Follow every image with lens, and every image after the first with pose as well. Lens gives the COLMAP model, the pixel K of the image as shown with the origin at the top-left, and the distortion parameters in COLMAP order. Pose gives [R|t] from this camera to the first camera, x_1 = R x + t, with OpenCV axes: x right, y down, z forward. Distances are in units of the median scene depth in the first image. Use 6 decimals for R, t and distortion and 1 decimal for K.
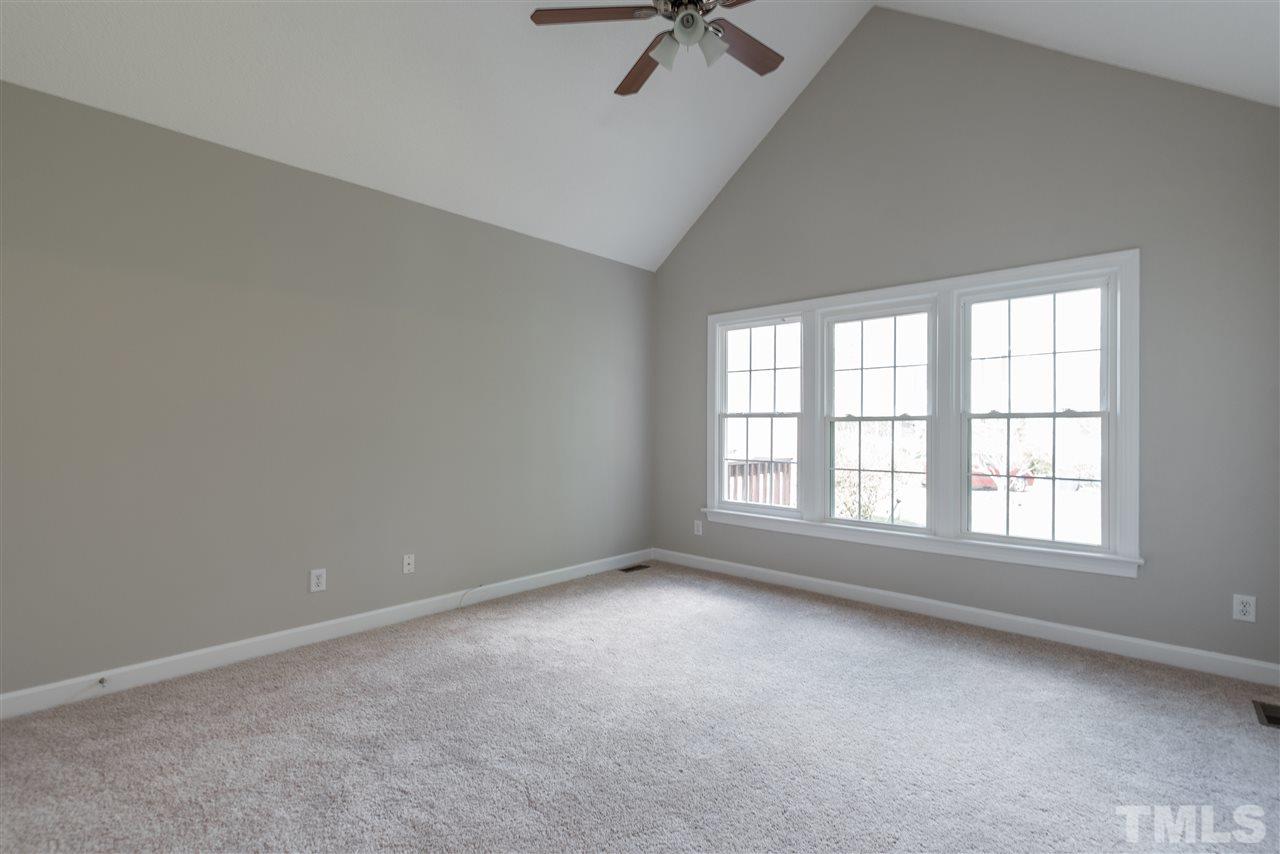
lens RADIAL K [[593.4, 0, 640.0], [0, 593.4, 427.0], [0, 0, 1]] dist [-0.002042, -0.000782]
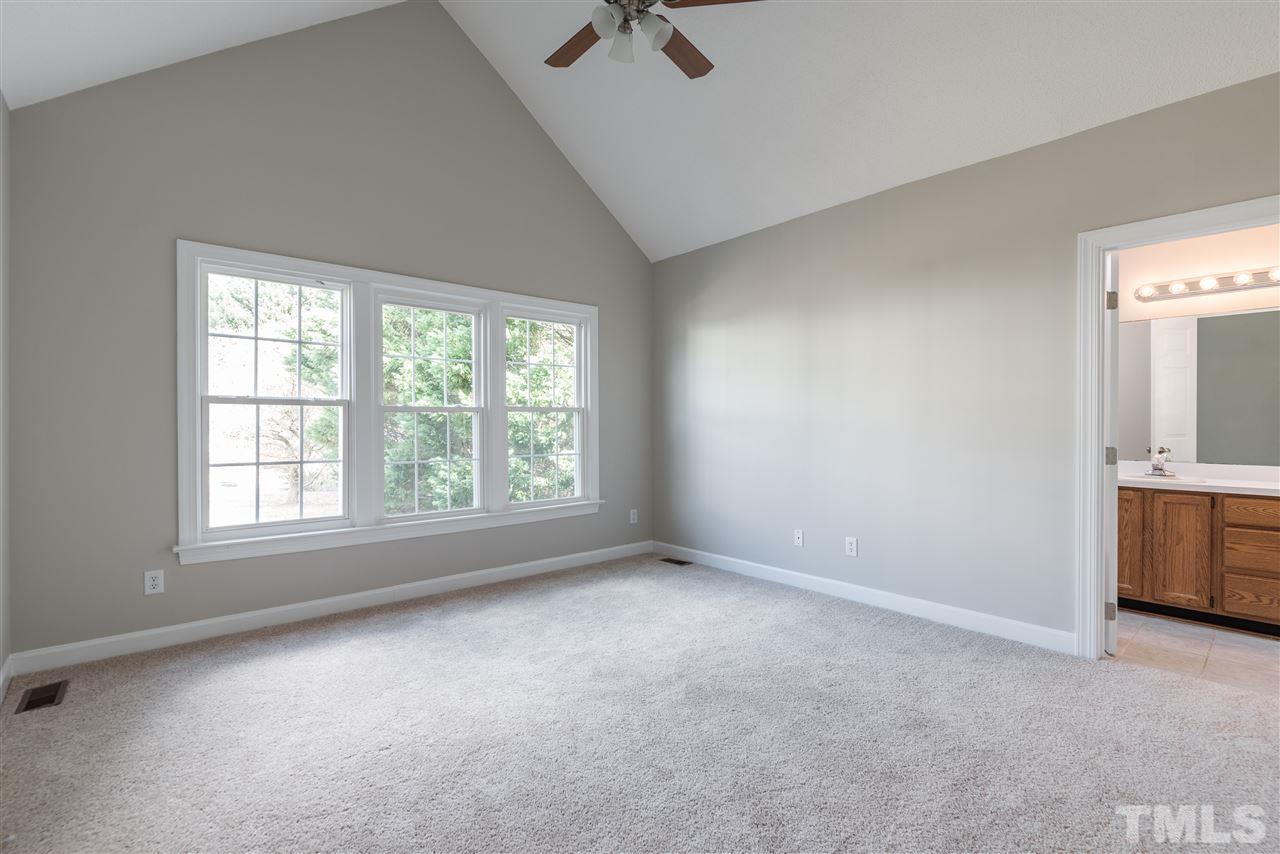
lens RADIAL K [[644.5, 0, 640.0], [0, 644.5, 427.0], [0, 0, 1]] dist [0.000132, -0.000282]
pose [[0.070202, -0.018880, 0.997354, -0.606336], [-0.007939, 0.999779, 0.019485, -0.007639], [-0.997501, -0.009286, 0.070036, 0.523703]]
